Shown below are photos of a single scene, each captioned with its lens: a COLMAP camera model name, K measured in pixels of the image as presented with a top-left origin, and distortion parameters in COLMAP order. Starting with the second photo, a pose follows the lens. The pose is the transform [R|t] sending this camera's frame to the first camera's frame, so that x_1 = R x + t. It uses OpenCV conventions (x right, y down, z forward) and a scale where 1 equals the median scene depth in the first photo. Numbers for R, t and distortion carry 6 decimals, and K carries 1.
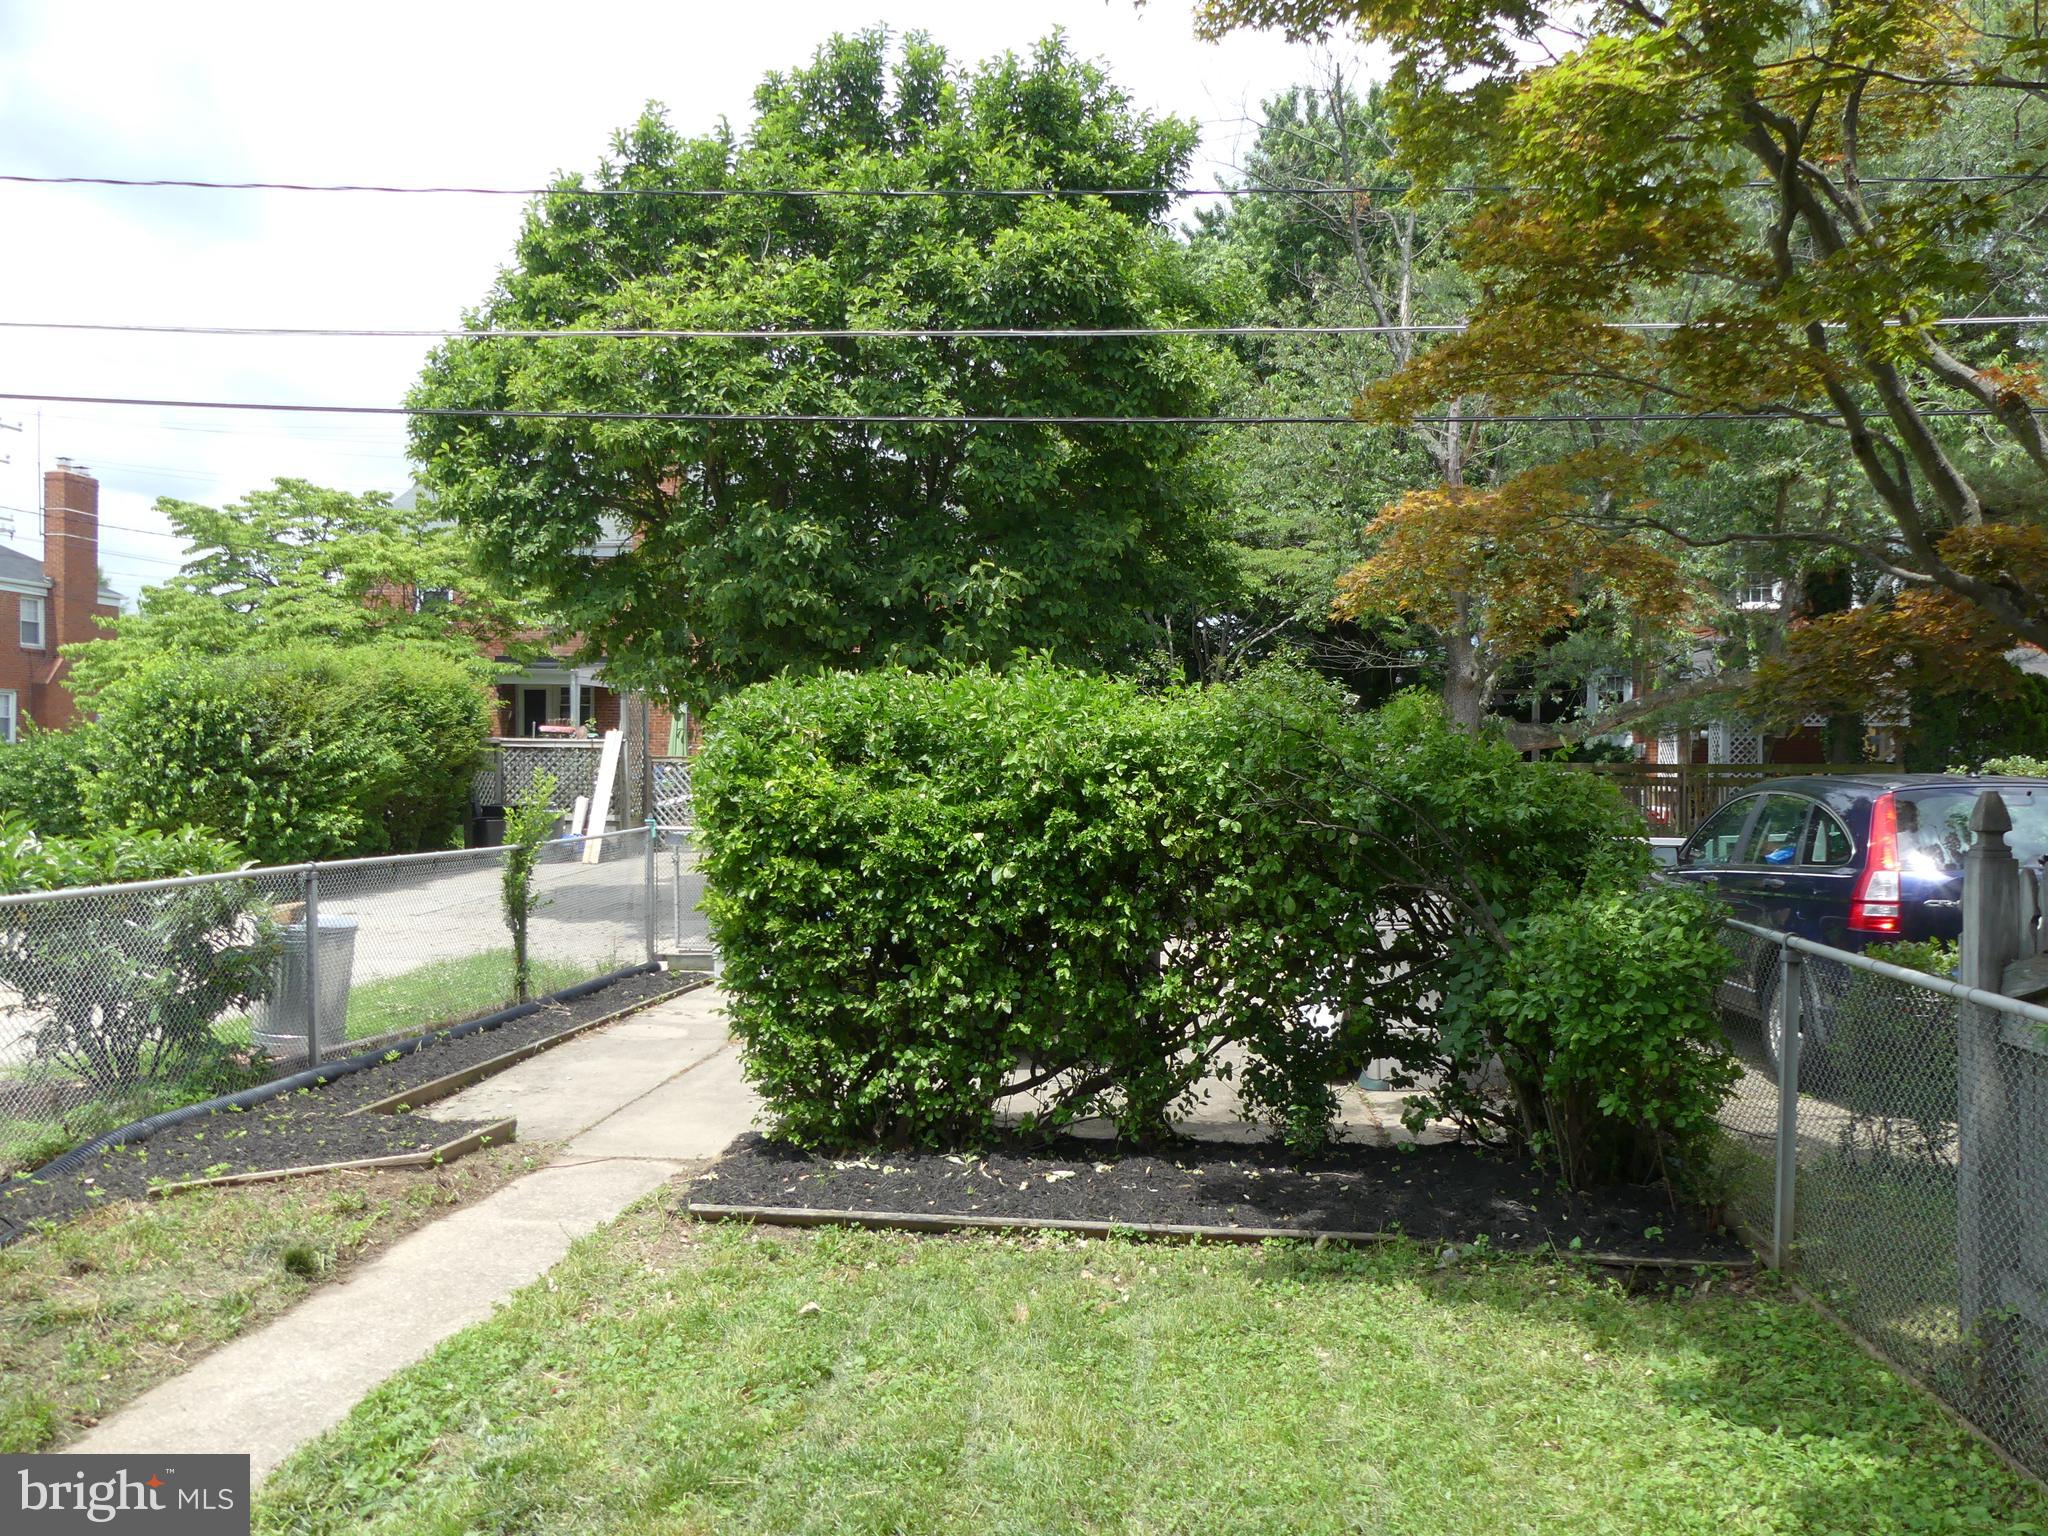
lens RADIAL K [[1541.0, 0, 1044.9], [0, 1541.0, 759.3], [0, 0, 1]] dist [-0.054092, 0.077154]
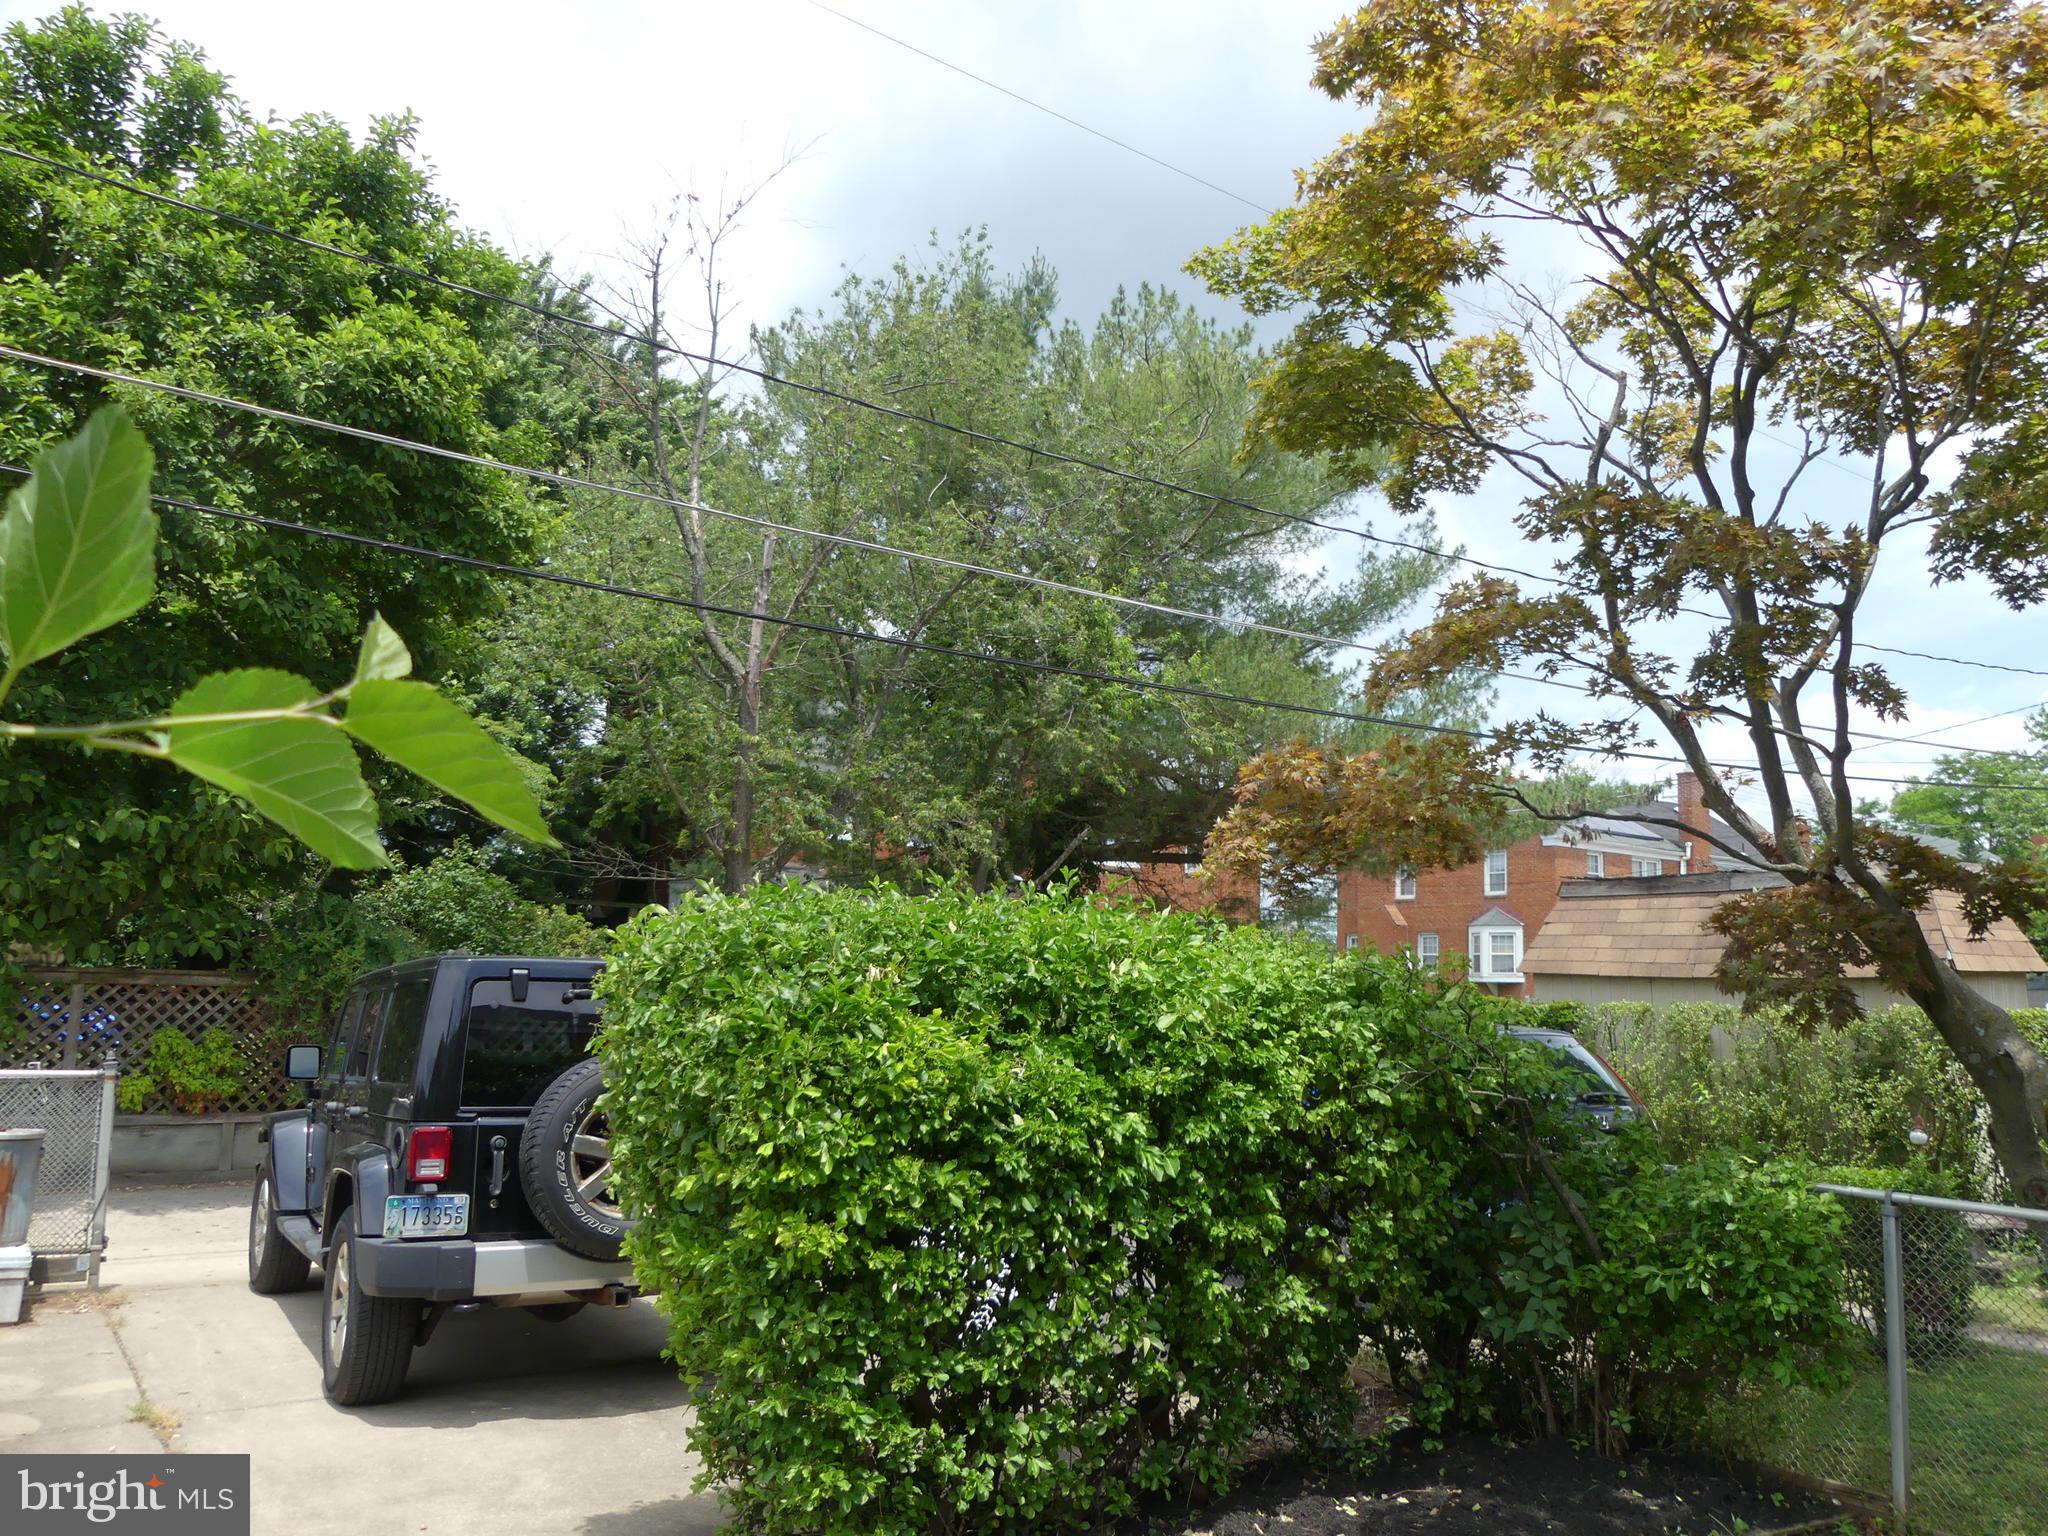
lens RADIAL K [[1541.0, 0, 1044.9], [0, 1541.0, 759.3], [0, 0, 1]] dist [-0.054092, 0.077154]
pose [[0.773878, 0.111423, 0.623457, -0.549503], [-0.025208, 0.989041, -0.145470, -0.013080], [-0.632833, 0.096860, 0.768206, 0.407523]]
